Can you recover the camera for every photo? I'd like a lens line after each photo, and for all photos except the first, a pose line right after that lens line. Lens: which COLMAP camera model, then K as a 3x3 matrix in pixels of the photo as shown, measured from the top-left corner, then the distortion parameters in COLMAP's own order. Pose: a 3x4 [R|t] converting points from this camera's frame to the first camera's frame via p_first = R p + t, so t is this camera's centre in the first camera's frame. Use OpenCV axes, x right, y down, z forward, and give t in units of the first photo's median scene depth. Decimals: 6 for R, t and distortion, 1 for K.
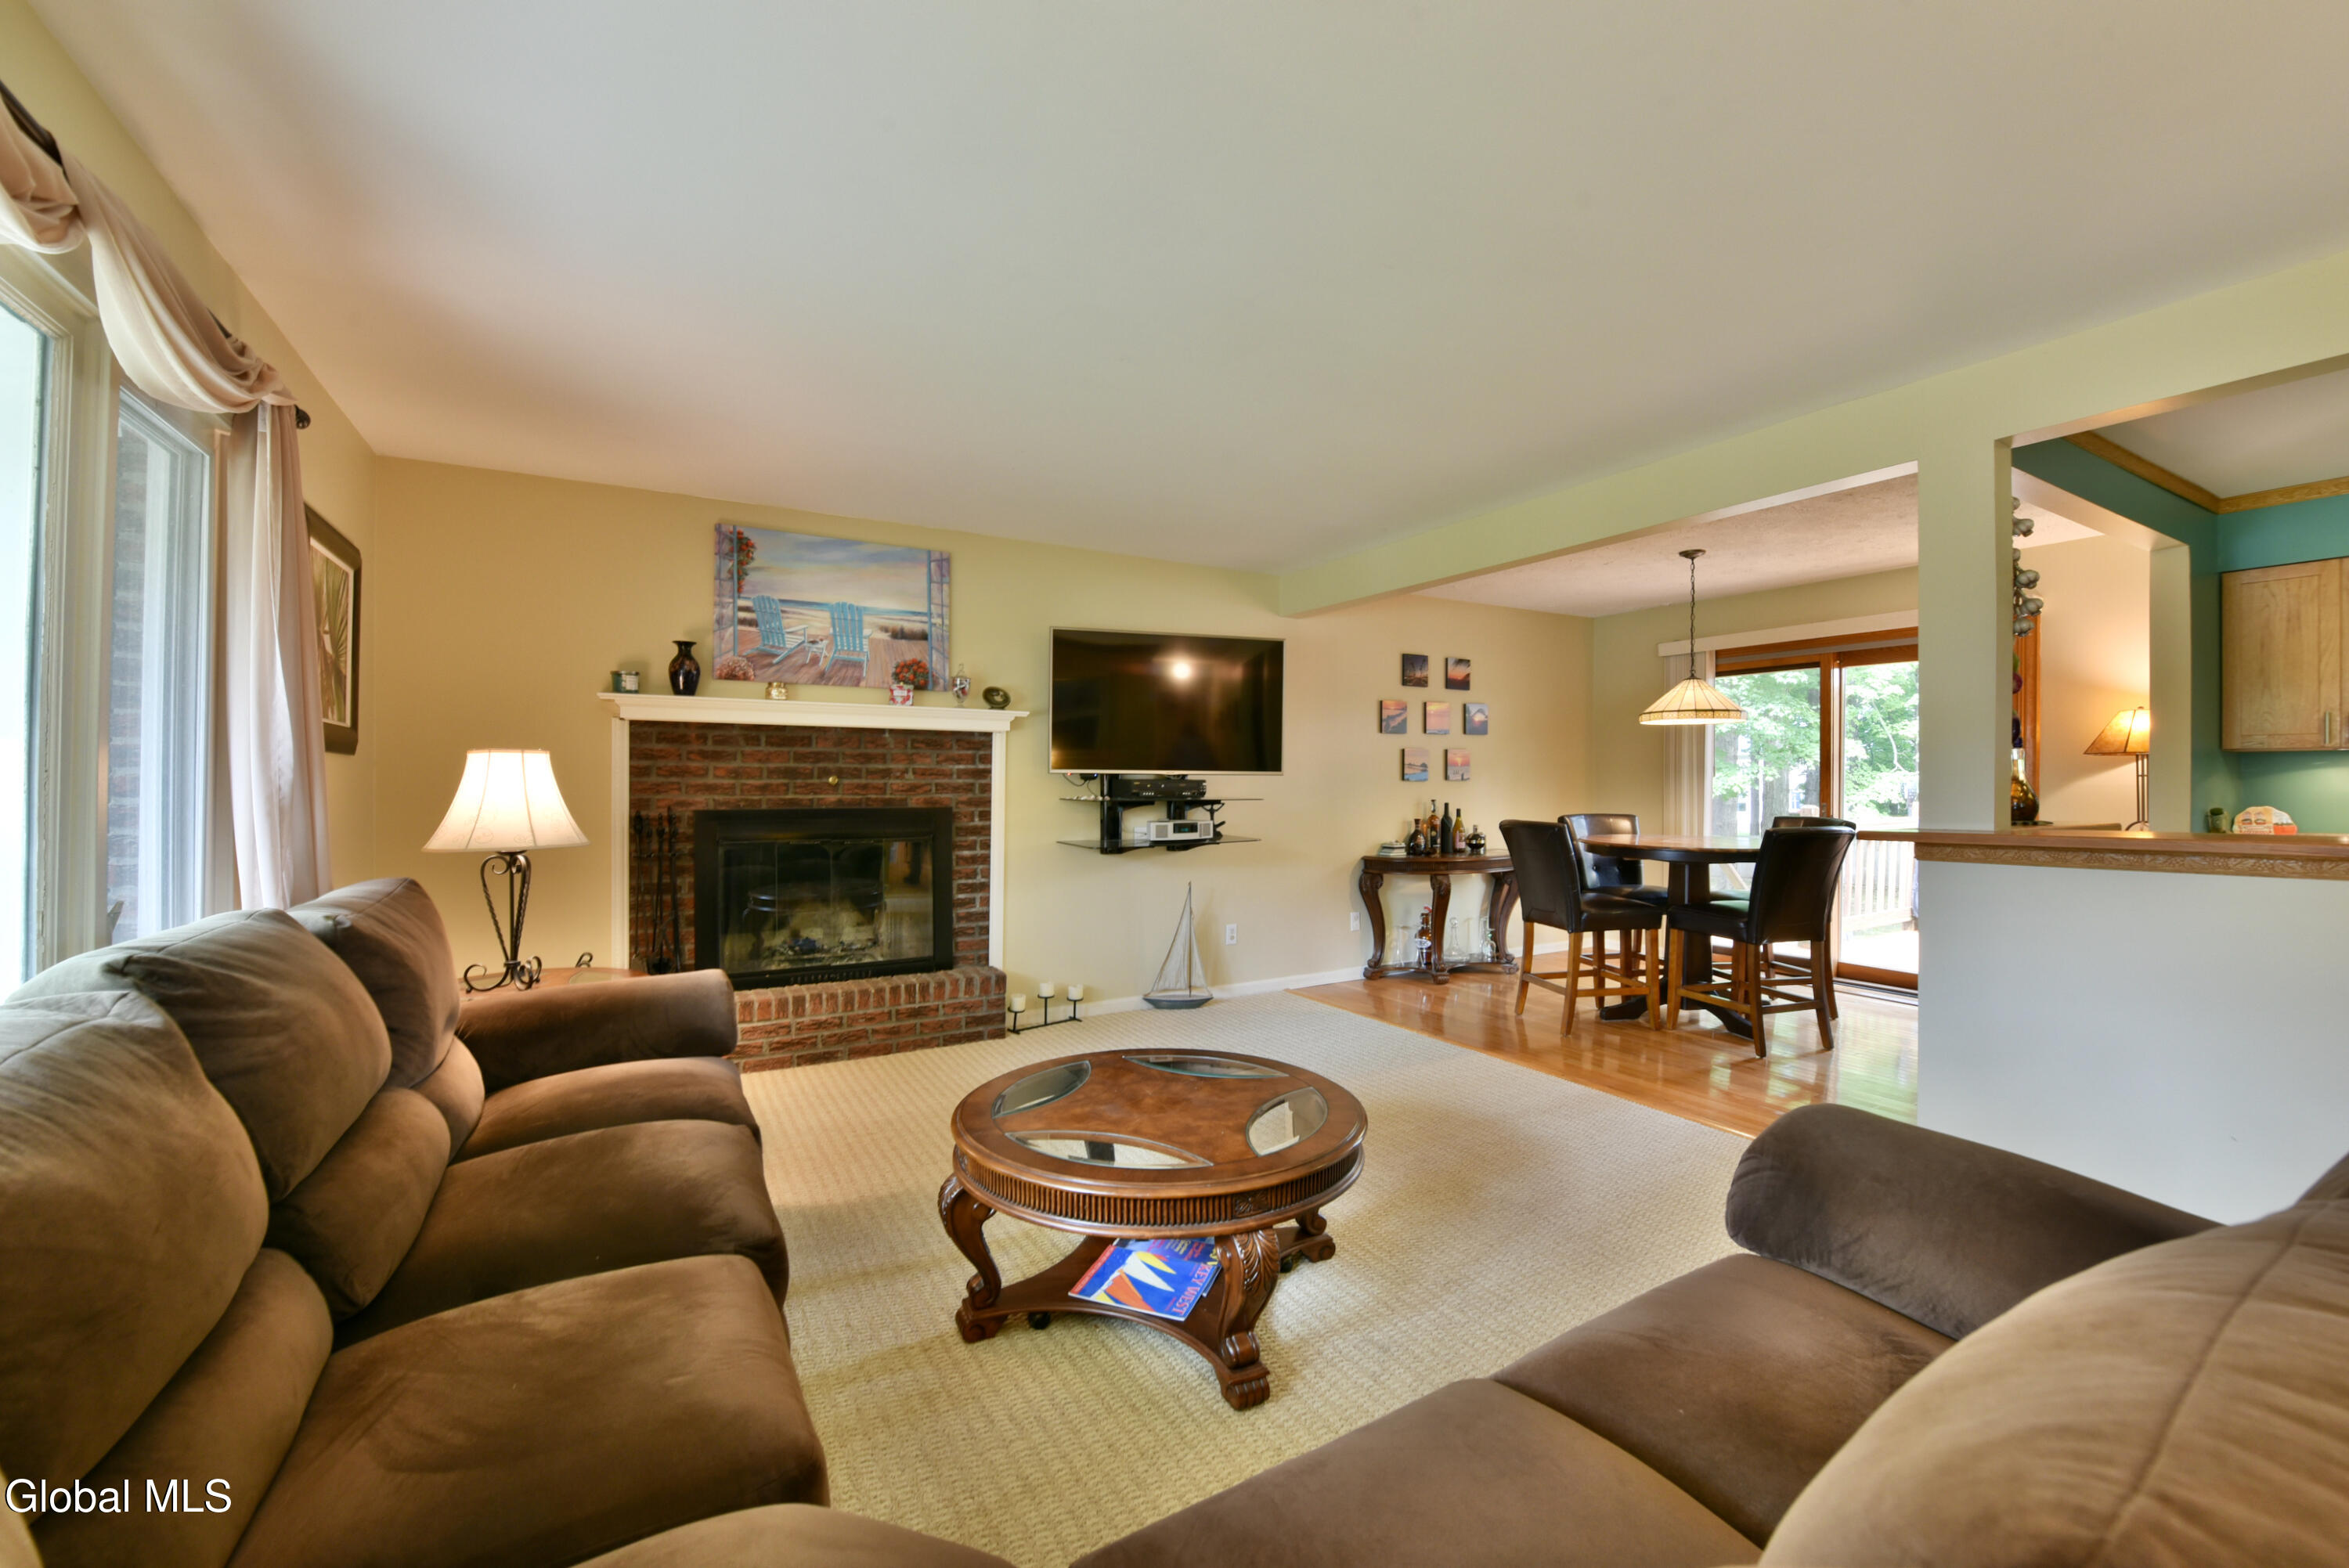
lens RADIAL K [[946.5, 0, 1182.8], [0, 946.5, 788.5], [0, 0, 1]] dist [-0.002553, -0.000118]
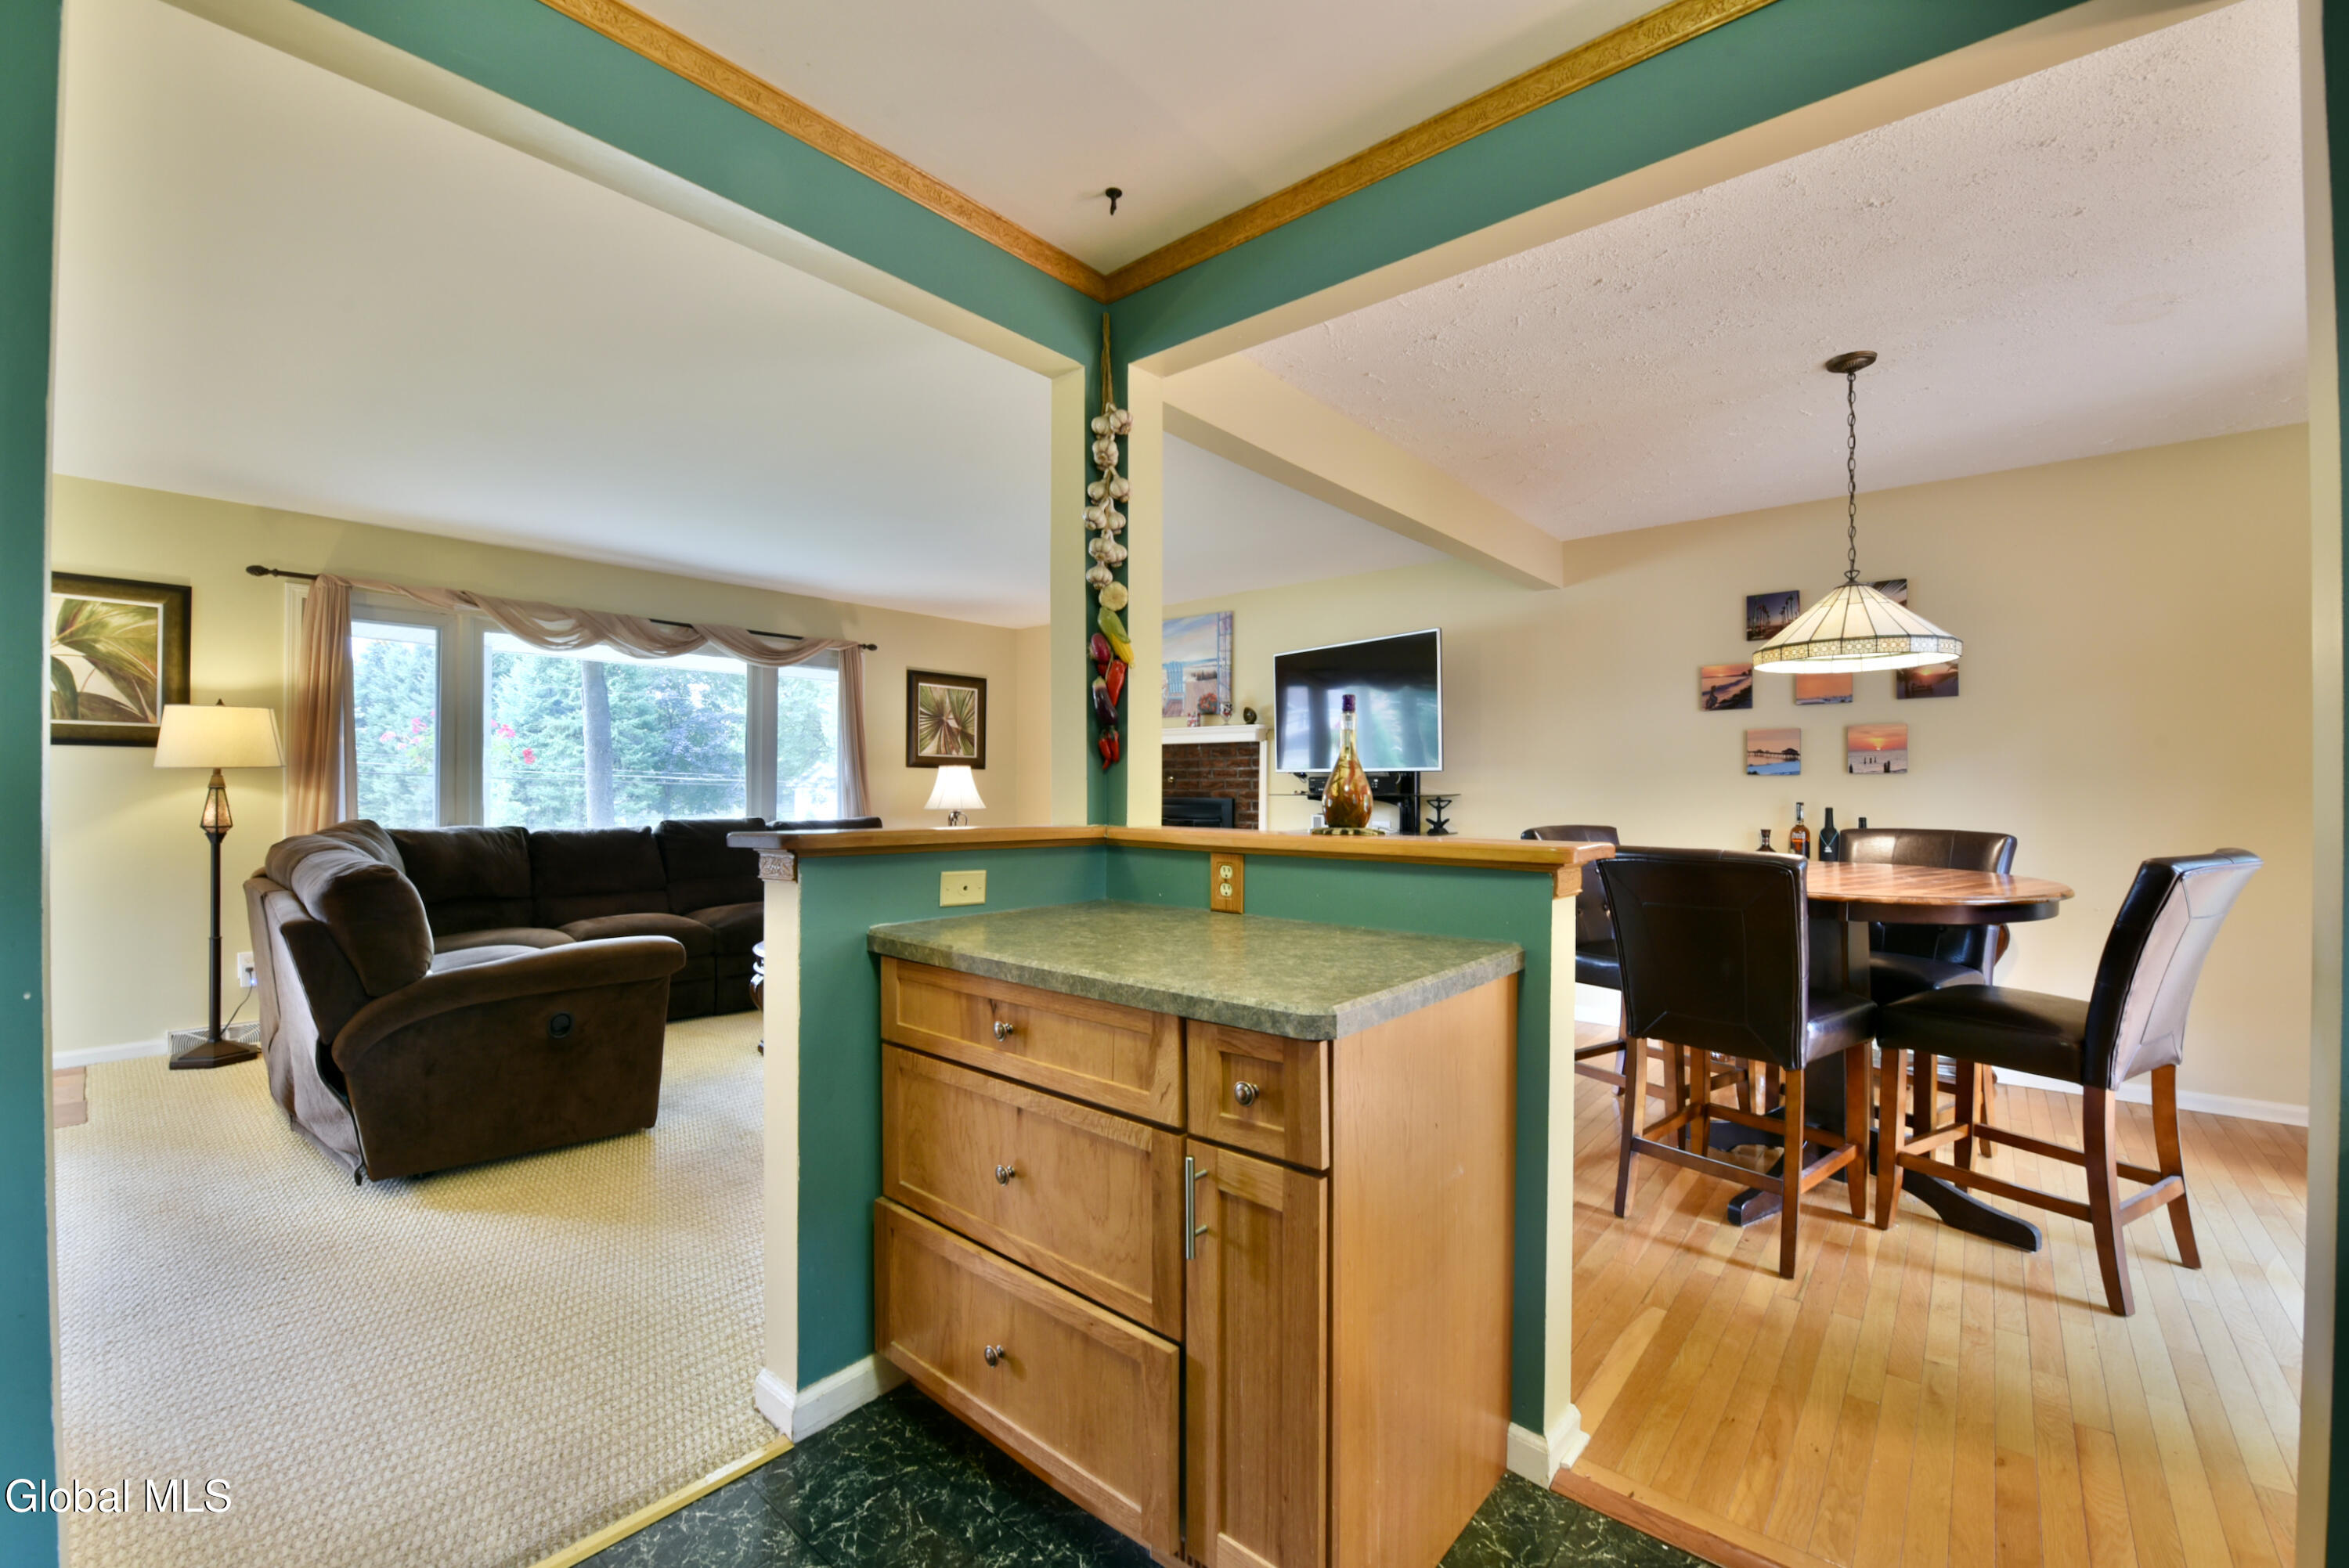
lens RADIAL K [[946.5, 0, 1180.9], [0, 946.5, 777.4], [0, 0, 1]] dist [-0.002553, -0.000118]
pose [[0.326082, -0.002571, -0.945338, 0.999254], [0.003540, 0.999993, -0.001498, -0.008924], [0.945335, -0.002858, 0.326089, 0.483973]]
